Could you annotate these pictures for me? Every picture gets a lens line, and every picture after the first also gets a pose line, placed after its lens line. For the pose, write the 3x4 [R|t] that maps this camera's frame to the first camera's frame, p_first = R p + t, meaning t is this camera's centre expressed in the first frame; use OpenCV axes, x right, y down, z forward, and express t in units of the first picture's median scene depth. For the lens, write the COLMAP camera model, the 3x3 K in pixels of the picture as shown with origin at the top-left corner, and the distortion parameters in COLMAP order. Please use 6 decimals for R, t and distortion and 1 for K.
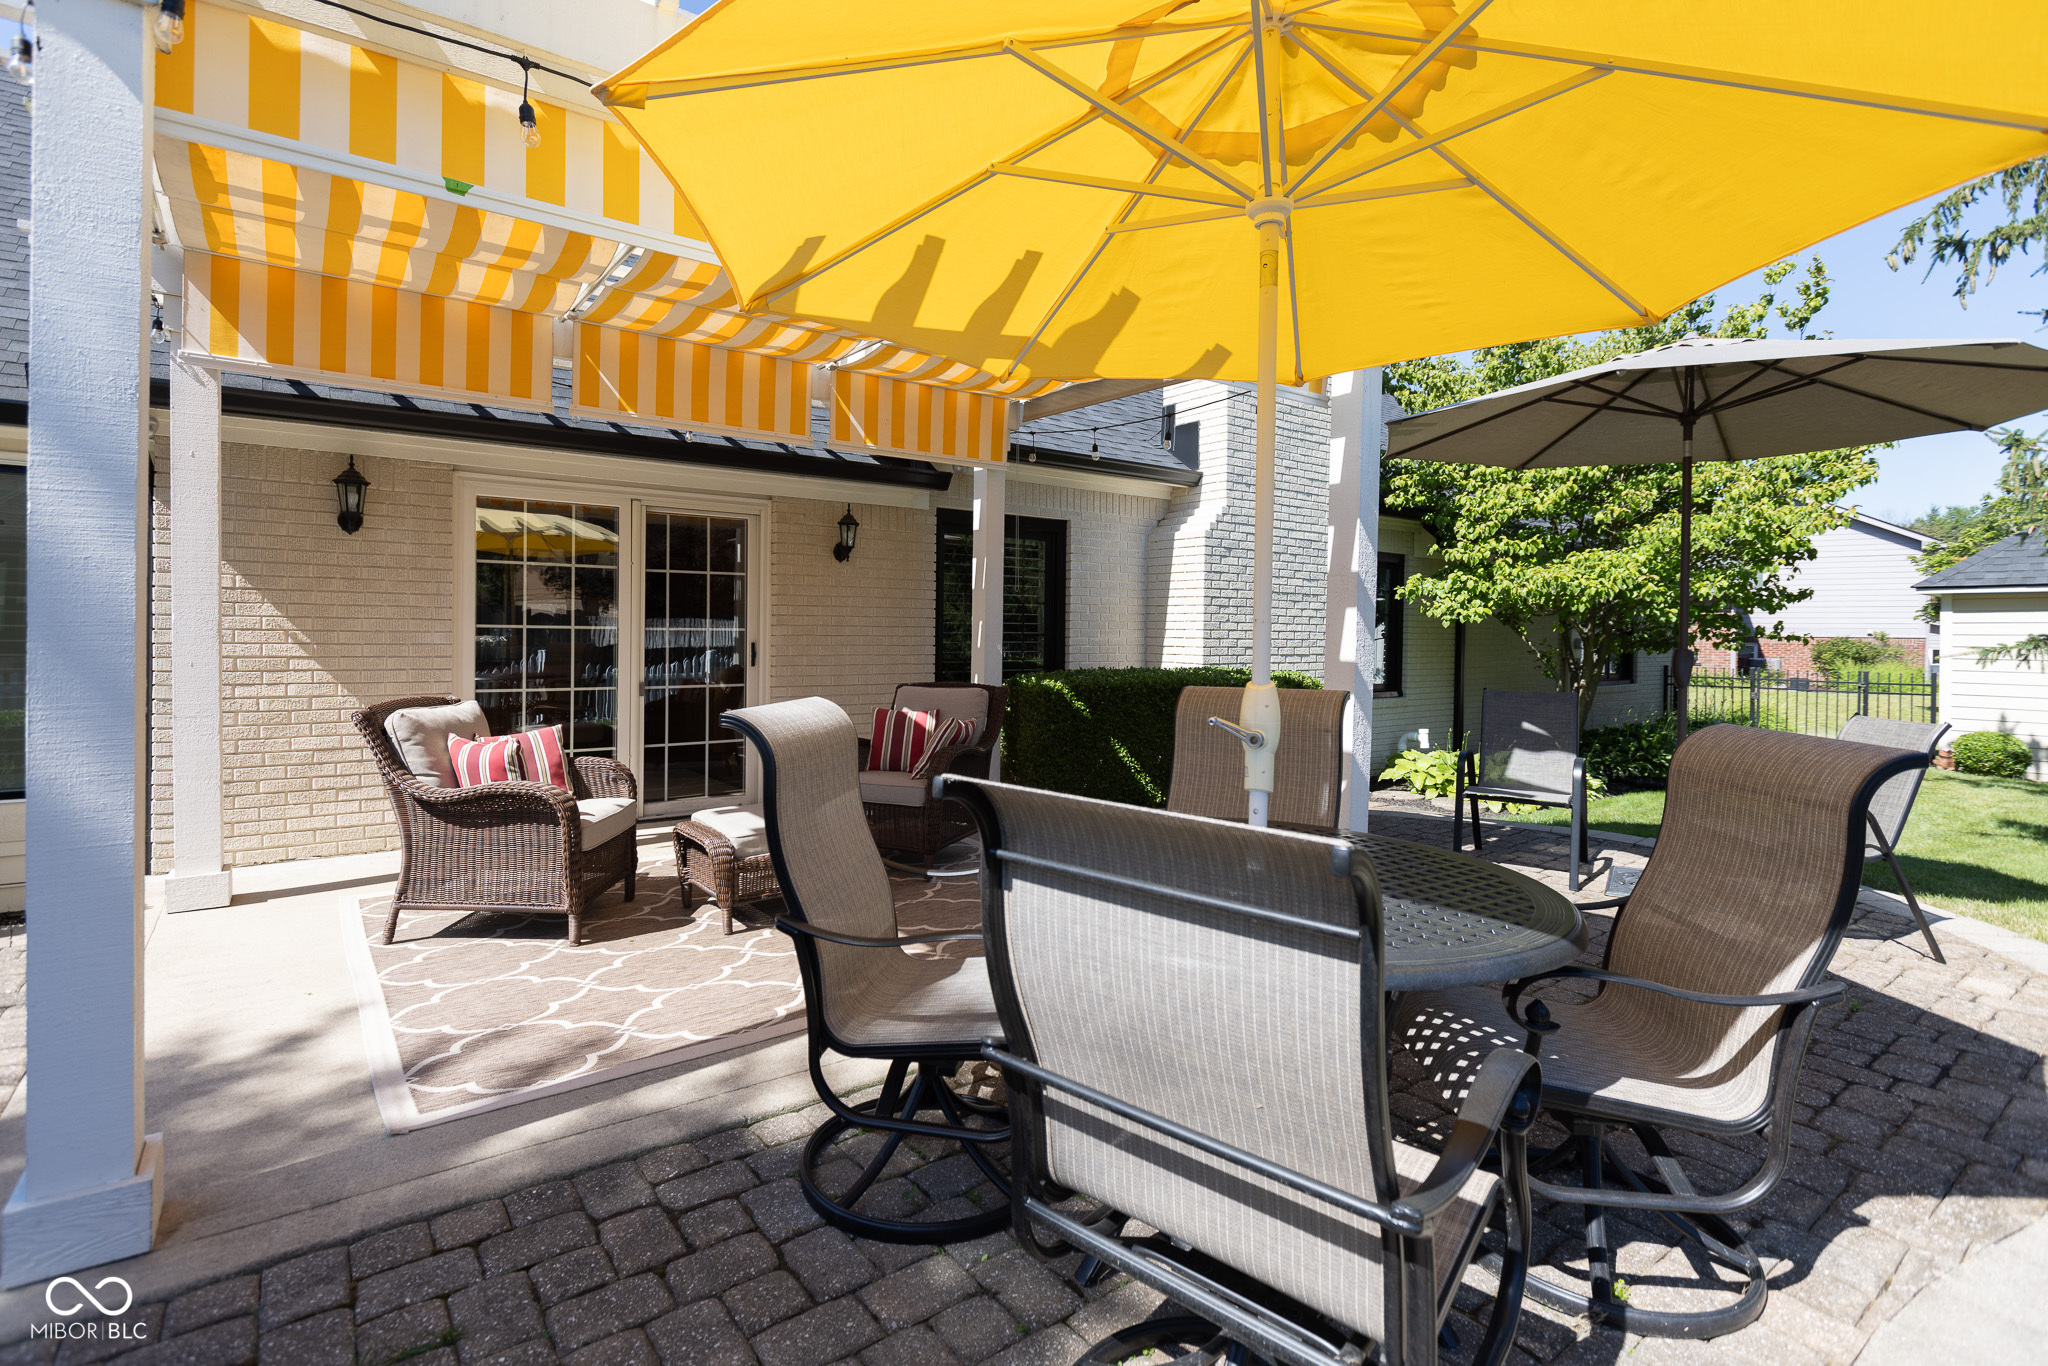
lens RADIAL K [[952.3, 0, 992.7], [0, 952.3, 641.9], [0, 0, 1]] dist [-0.005063, 0.000174]
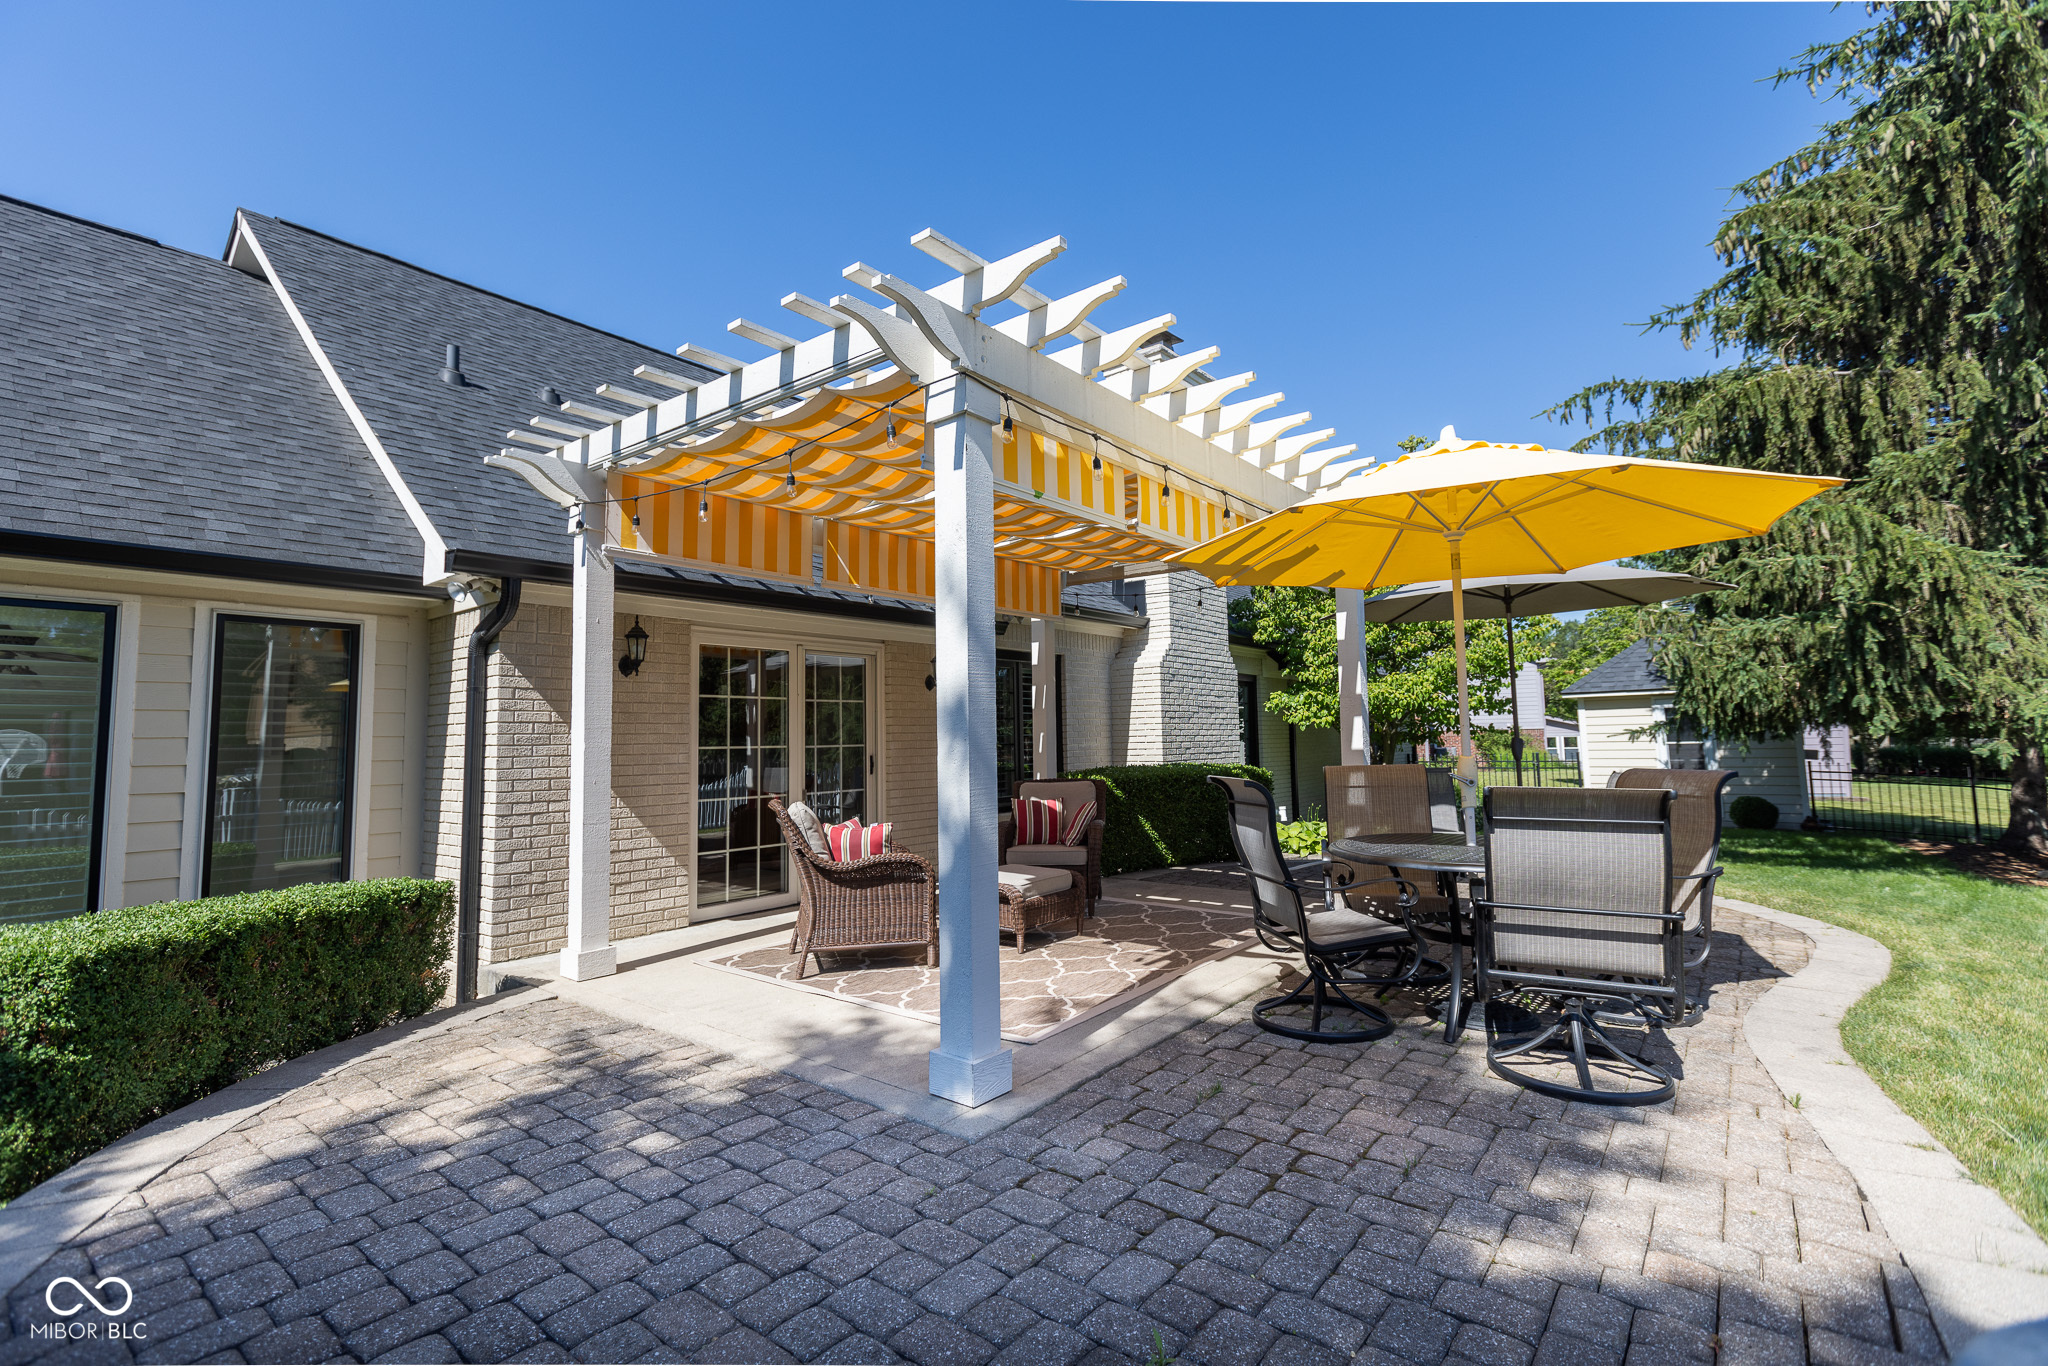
lens RADIAL K [[906.5, 0, 1009.7], [0, 906.5, 669.6], [0, 0, 1]] dist [0.002391, 0.000134]
pose [[0.964926, -0.008850, 0.262375, -0.389730], [0.032693, 0.995702, -0.086649, -0.002379], [-0.260480, 0.092188, 0.961068, -0.217070]]
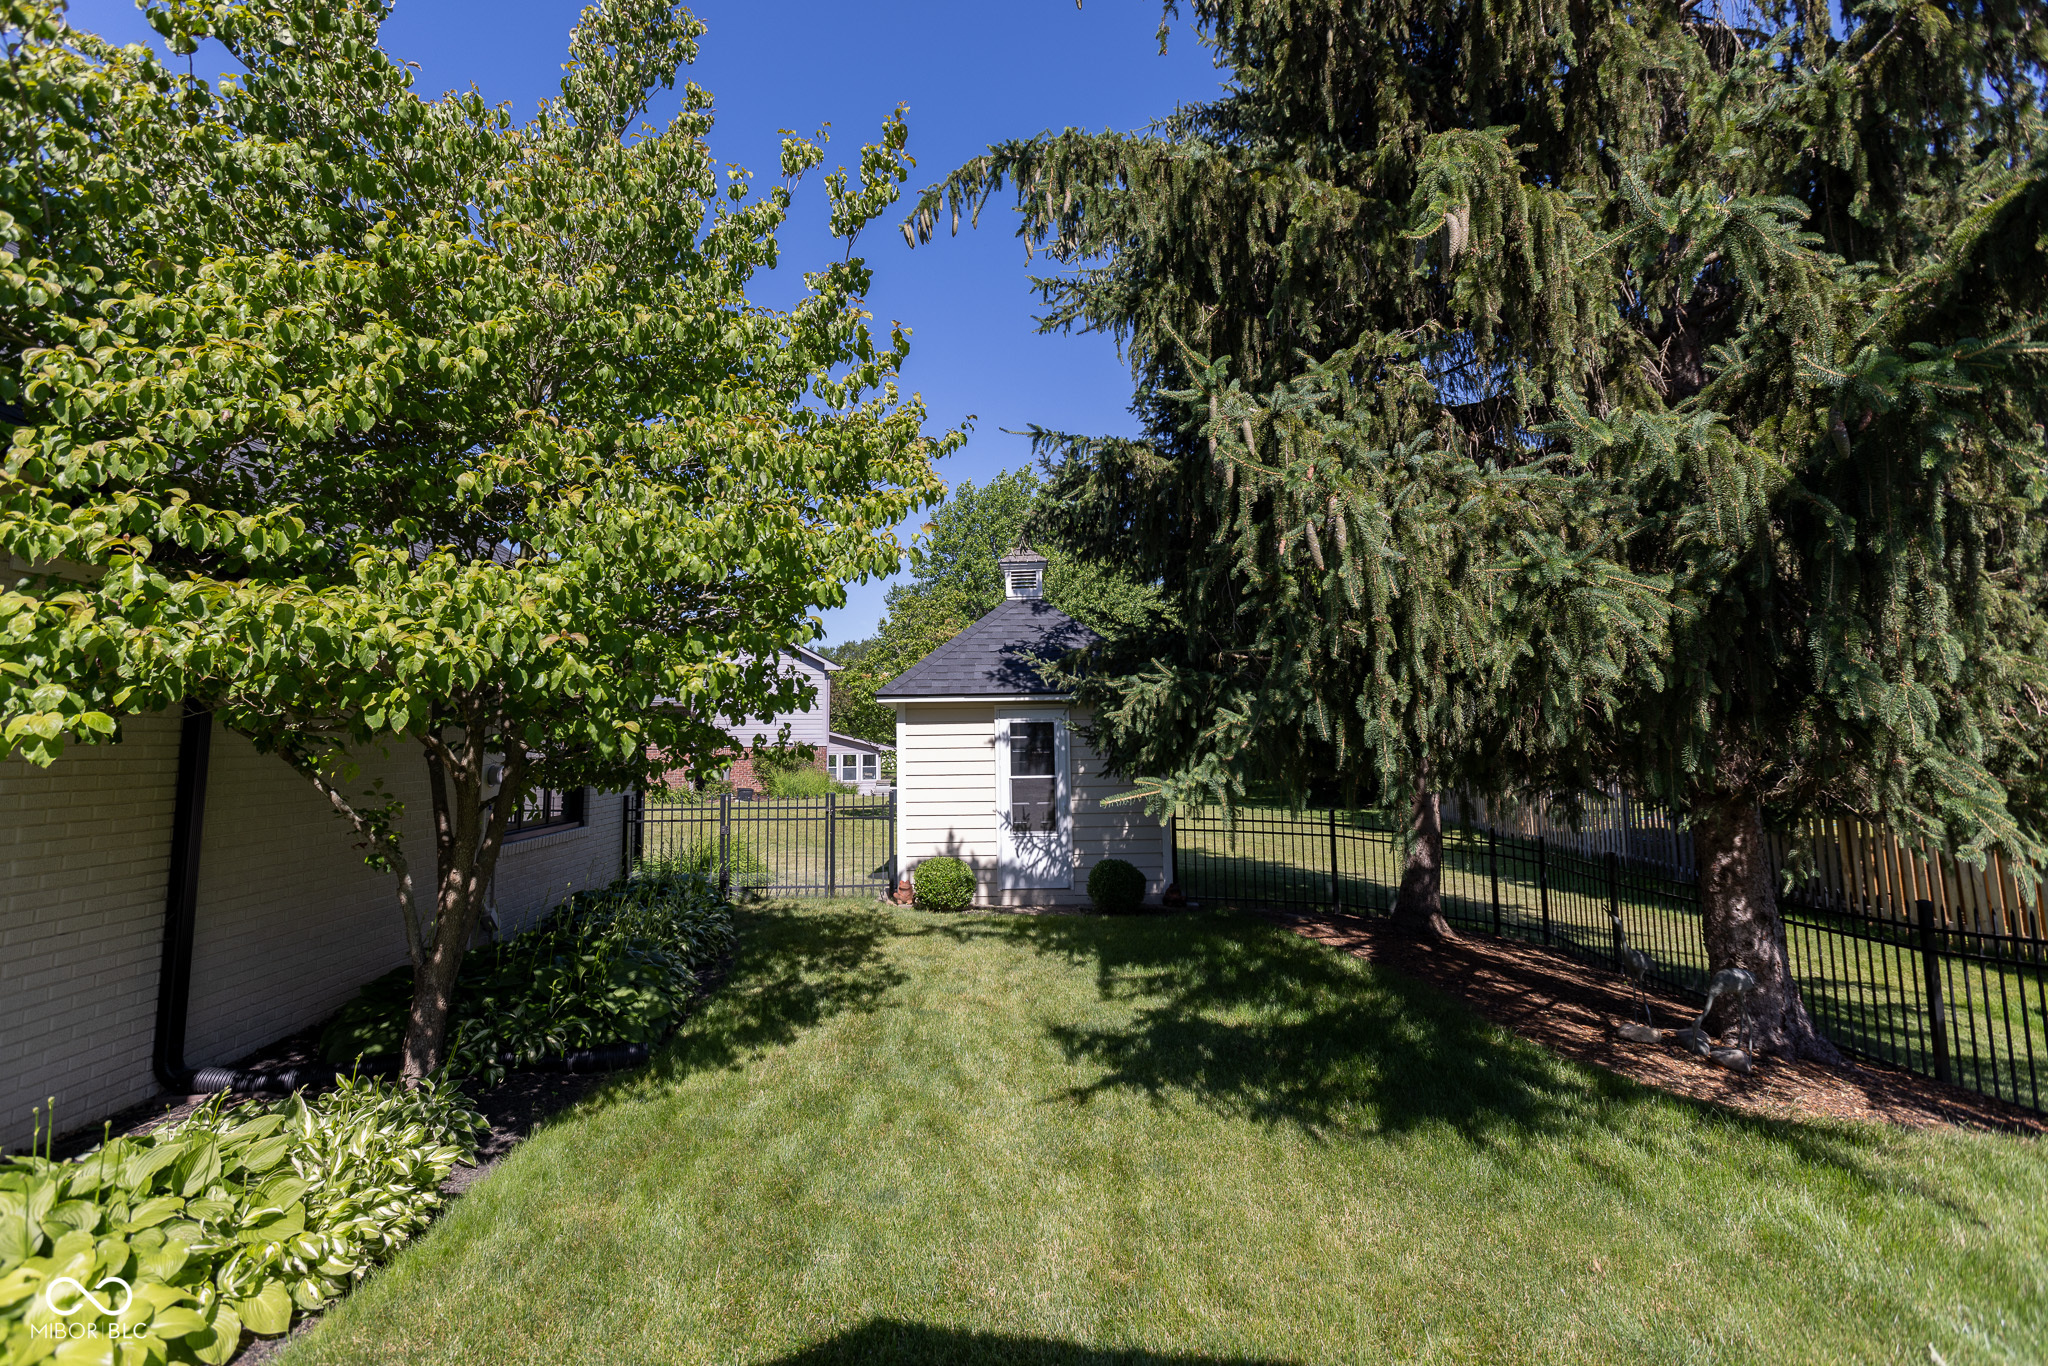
lens RADIAL K [[929.3, 0, 988.6], [0, 929.3, 642.8], [0, 0, 1]] dist [0.000287, -0.000380]
pose [[0.559835, 0.075205, 0.825184, 0.616446], [0.021010, 0.994264, -0.104868, -0.026912], [-0.828338, 0.076046, 0.555044, 0.843622]]
